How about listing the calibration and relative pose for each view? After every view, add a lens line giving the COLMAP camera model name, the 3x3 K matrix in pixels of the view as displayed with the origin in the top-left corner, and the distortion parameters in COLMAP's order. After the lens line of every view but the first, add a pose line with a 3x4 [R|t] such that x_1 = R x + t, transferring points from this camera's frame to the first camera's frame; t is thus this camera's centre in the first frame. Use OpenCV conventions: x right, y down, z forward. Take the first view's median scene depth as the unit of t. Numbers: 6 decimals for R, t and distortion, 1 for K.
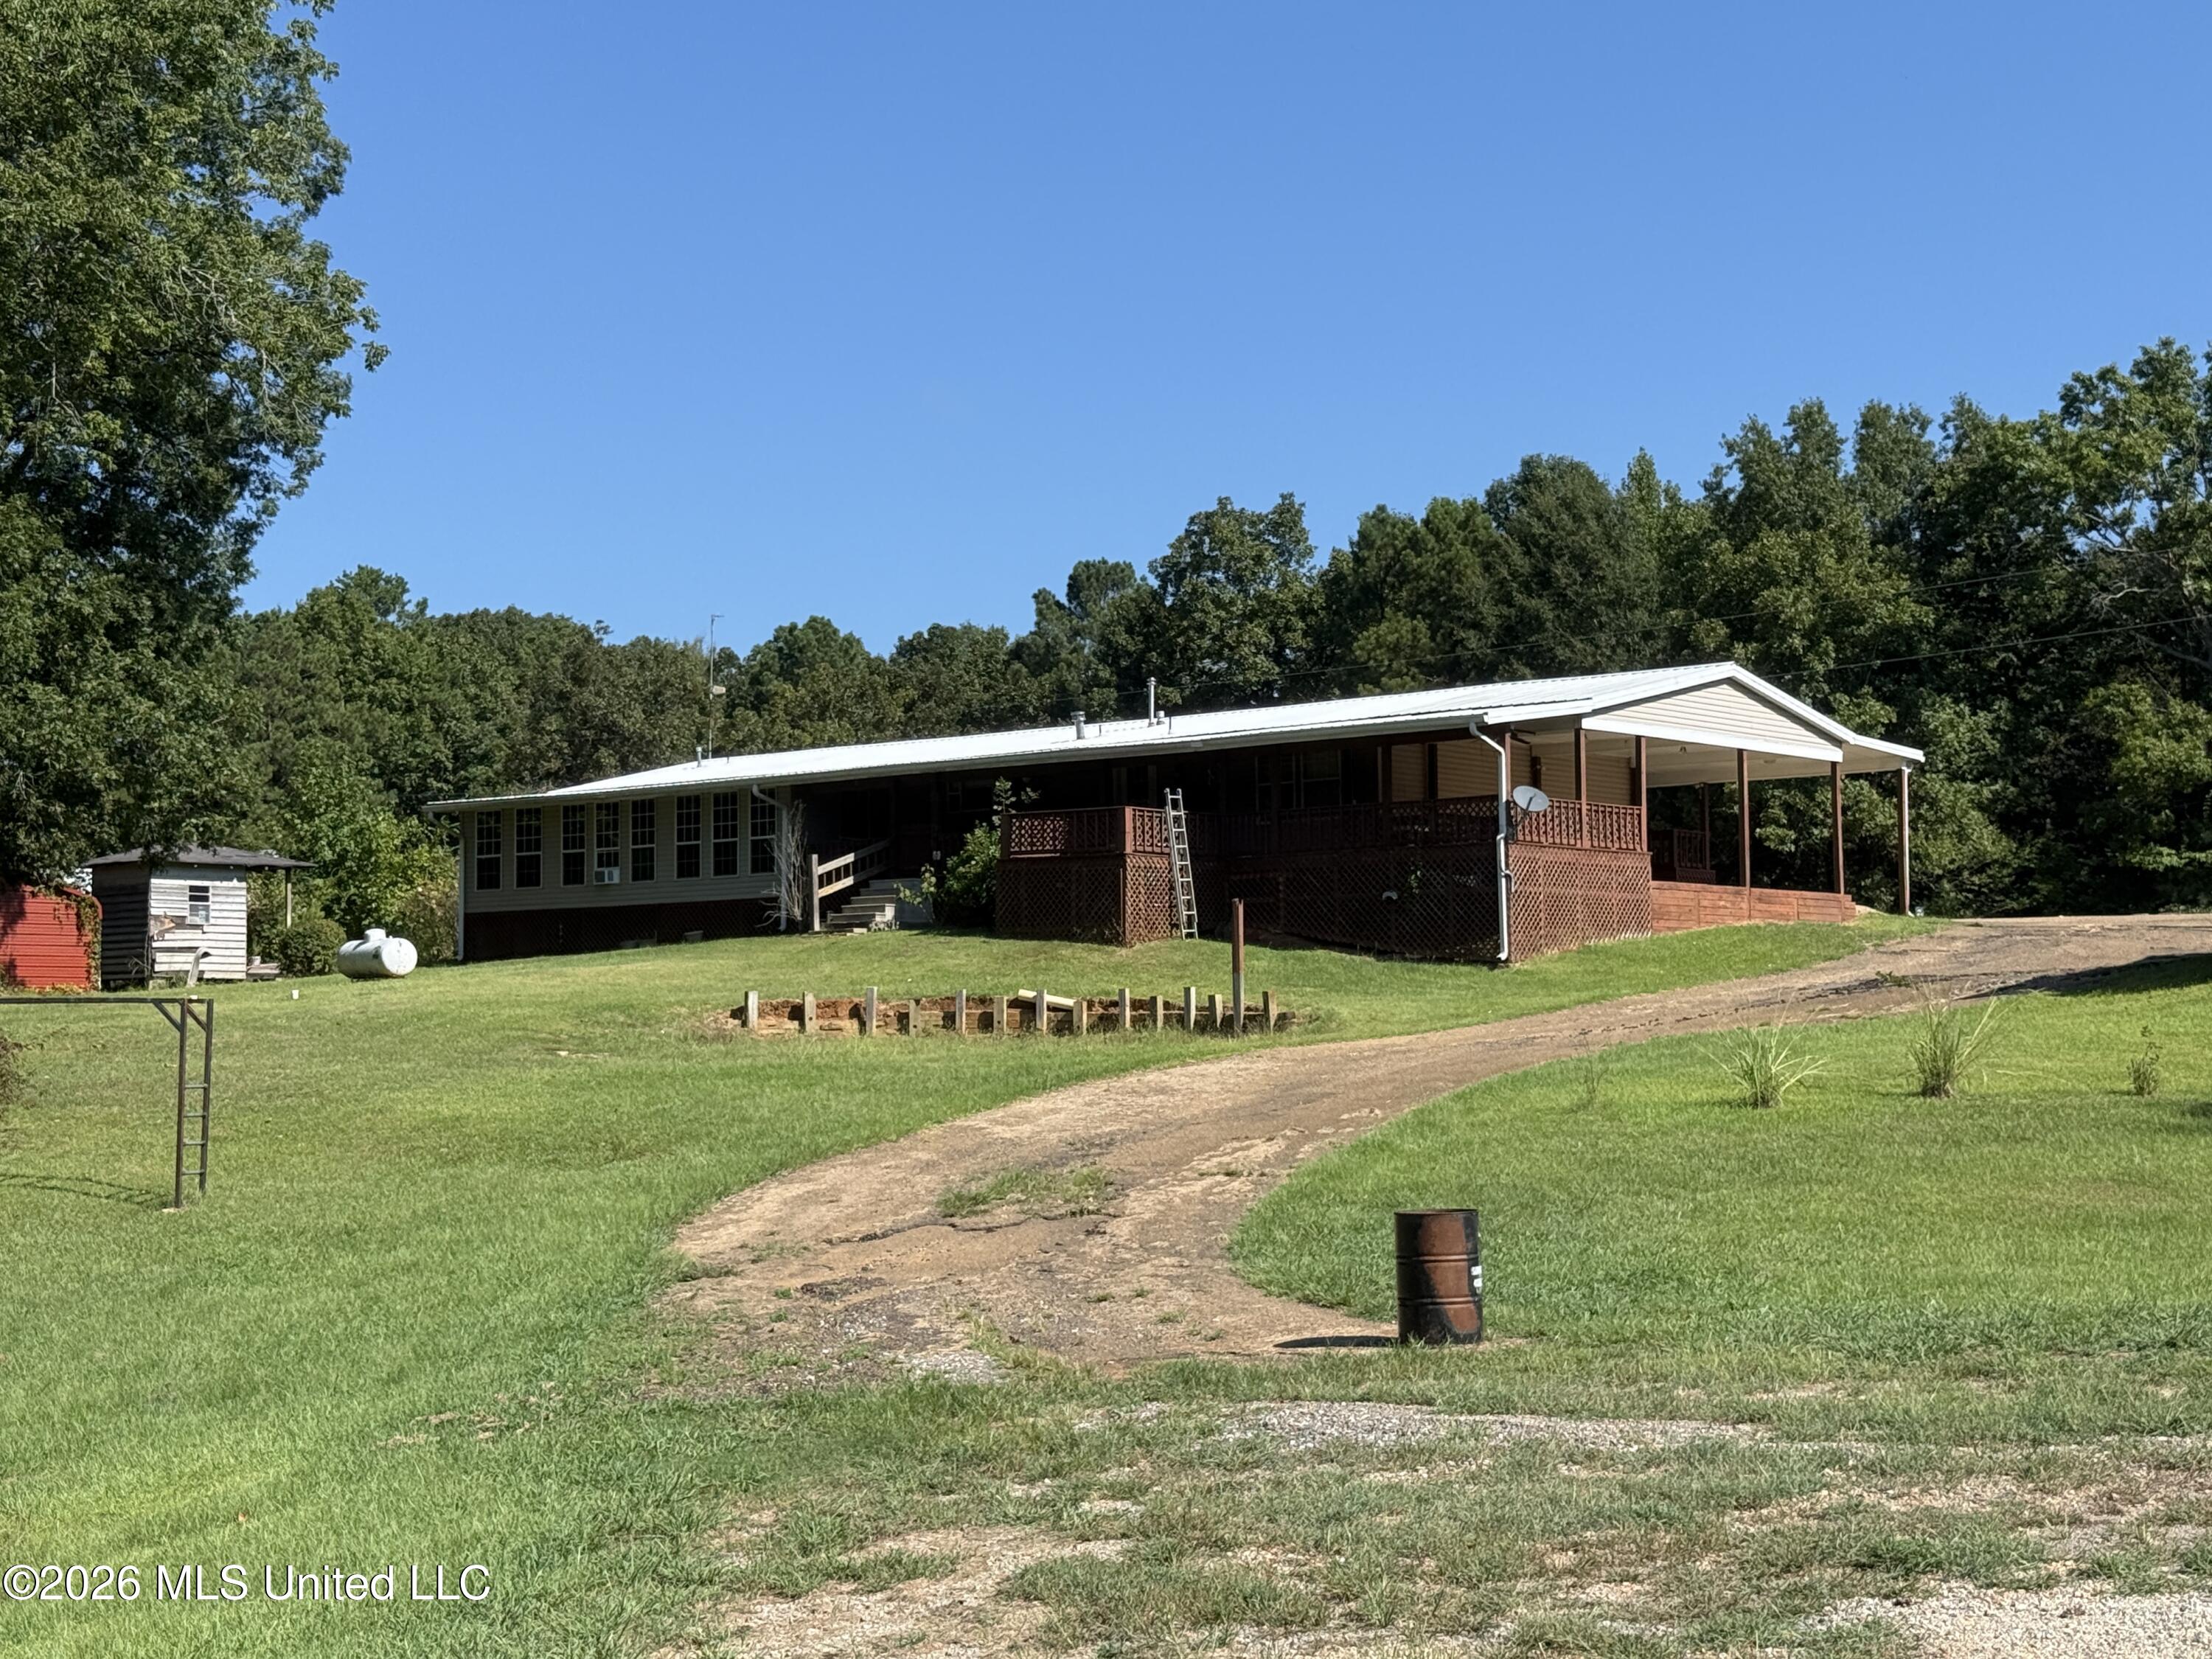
lens RADIAL K [[3358.6, 0, 1108.5], [0, 3358.6, 832.3], [0, 0, 1]] dist [0.164040, 0.000000]
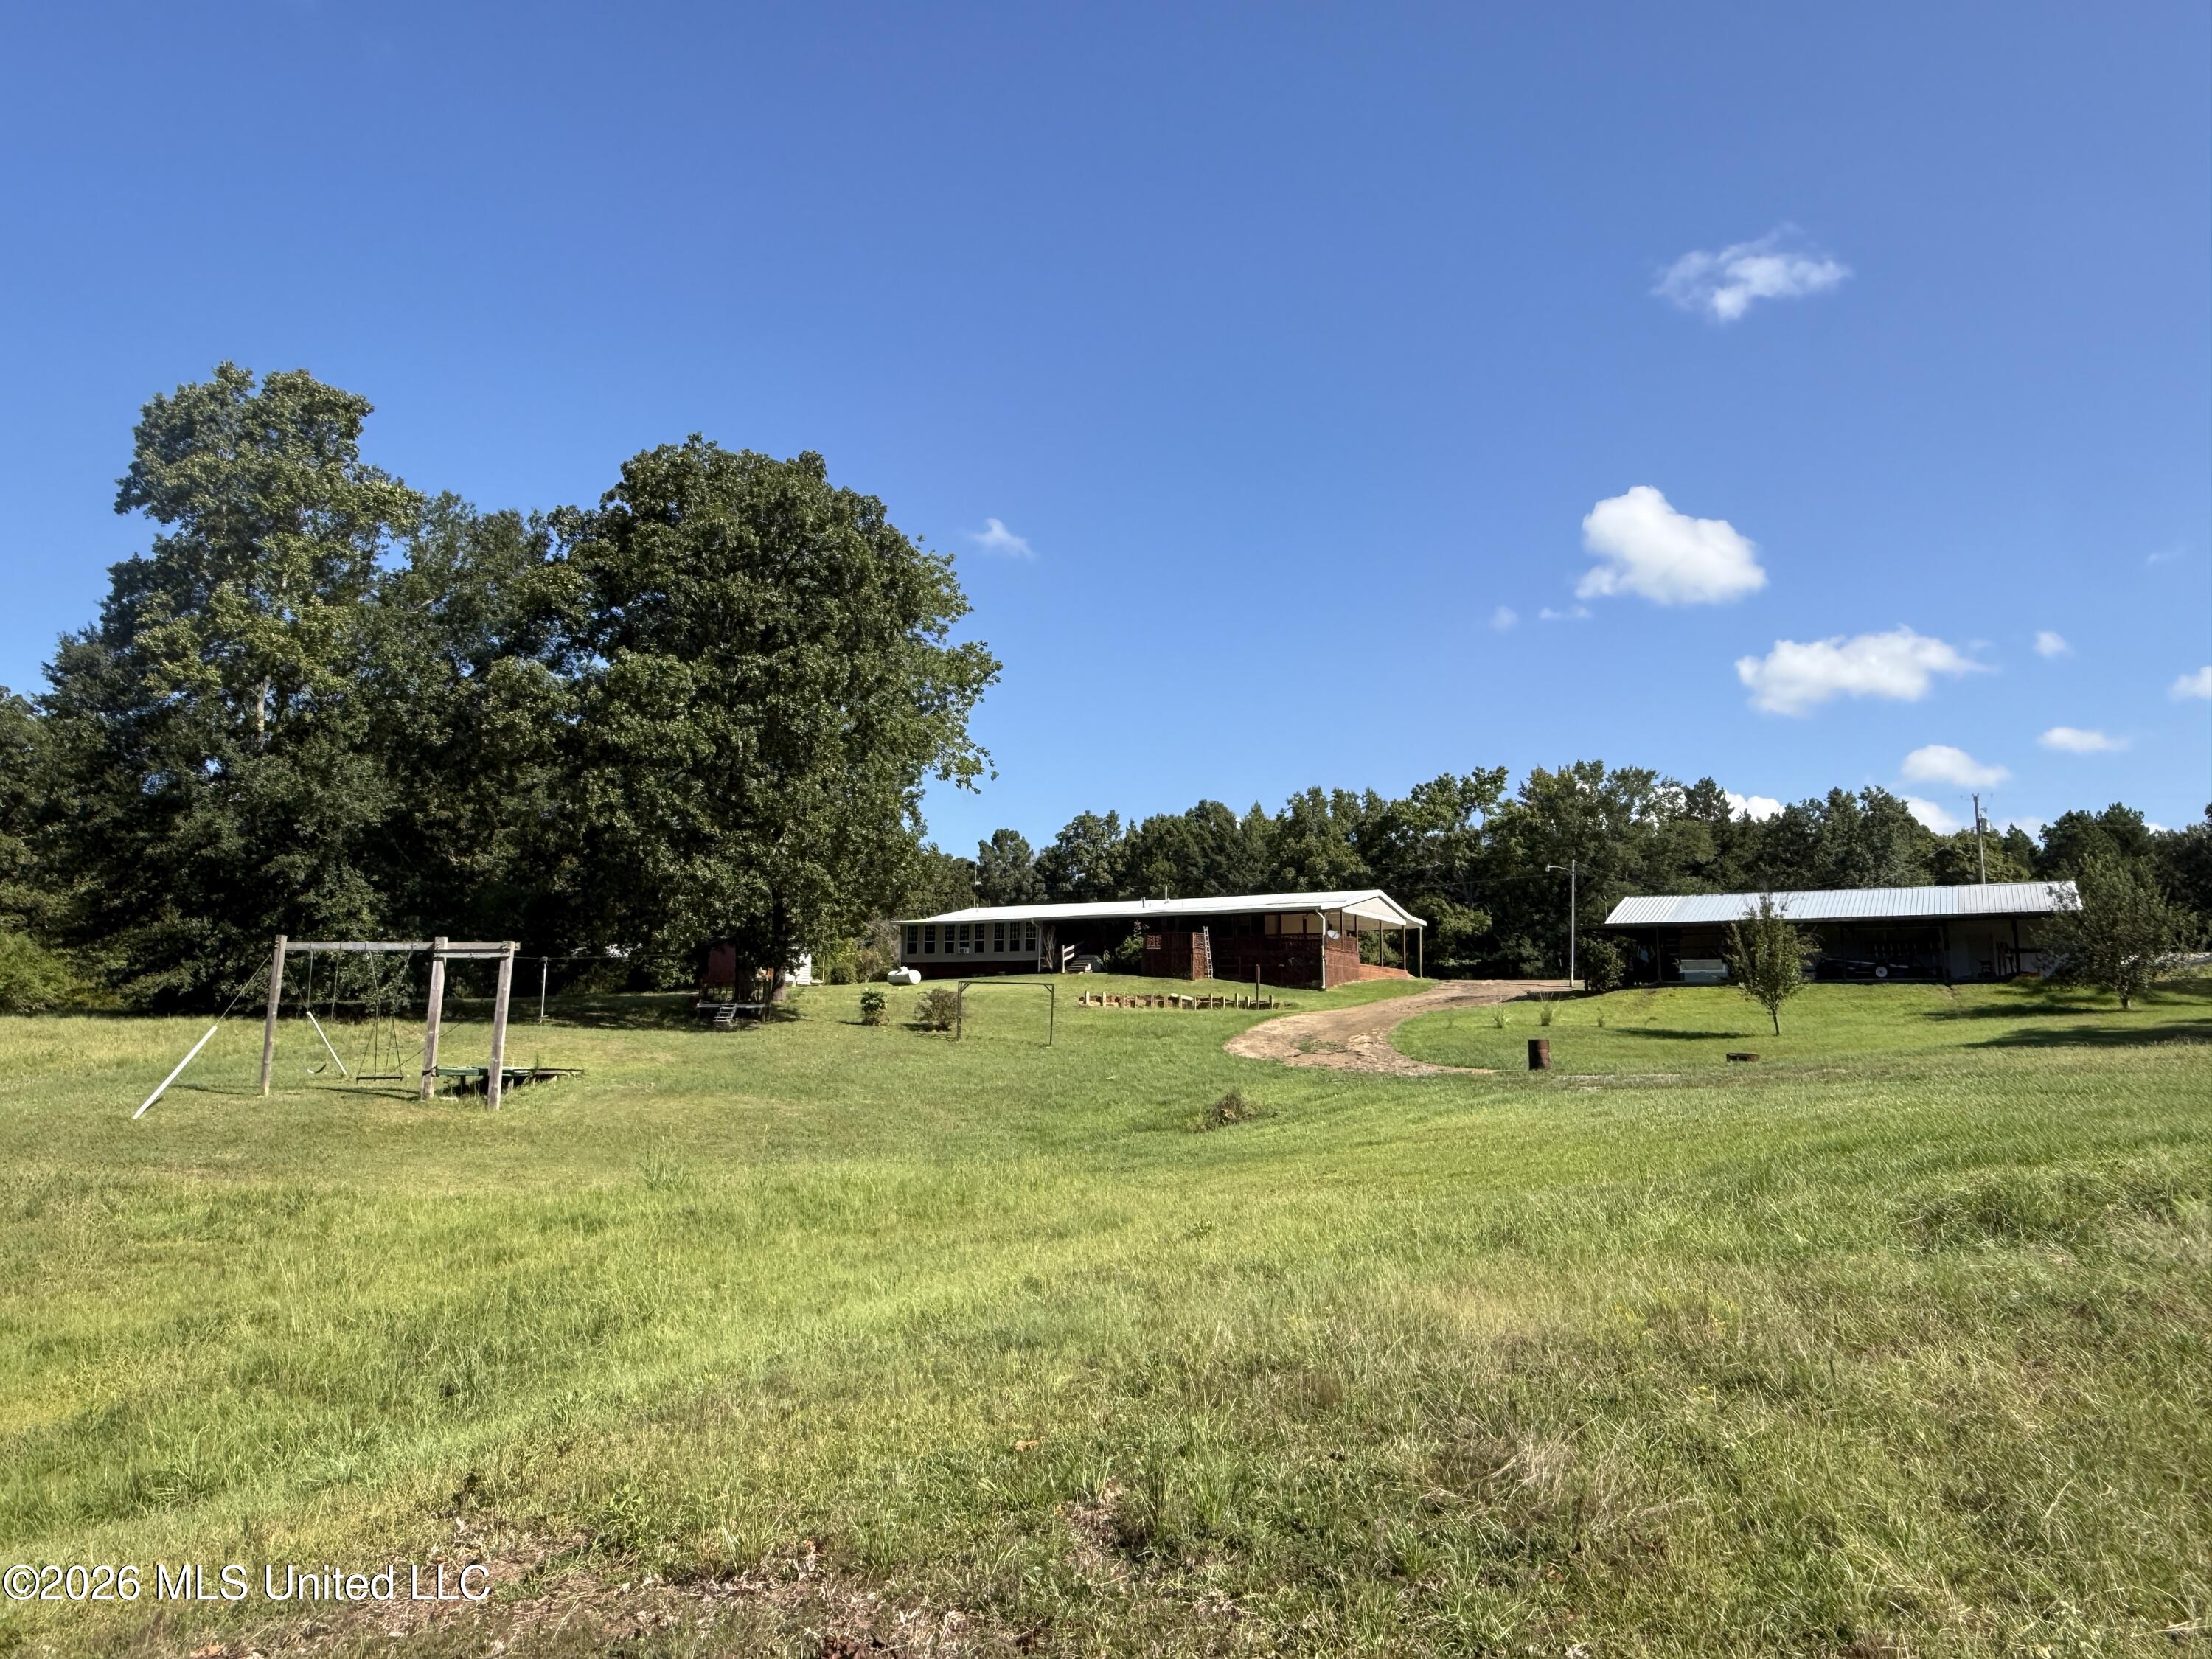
lens RADIAL K [[1493.2, 0, 1102.6], [0, 1493.2, 833.8], [0, 0, 1]] dist [0.001859, 0.000151]
pose [[0.988555, 0.043042, 0.144589, -0.217492], [-0.032485, 0.996685, -0.074595, 0.005212], [-0.147320, 0.069044, 0.986676, -0.226724]]
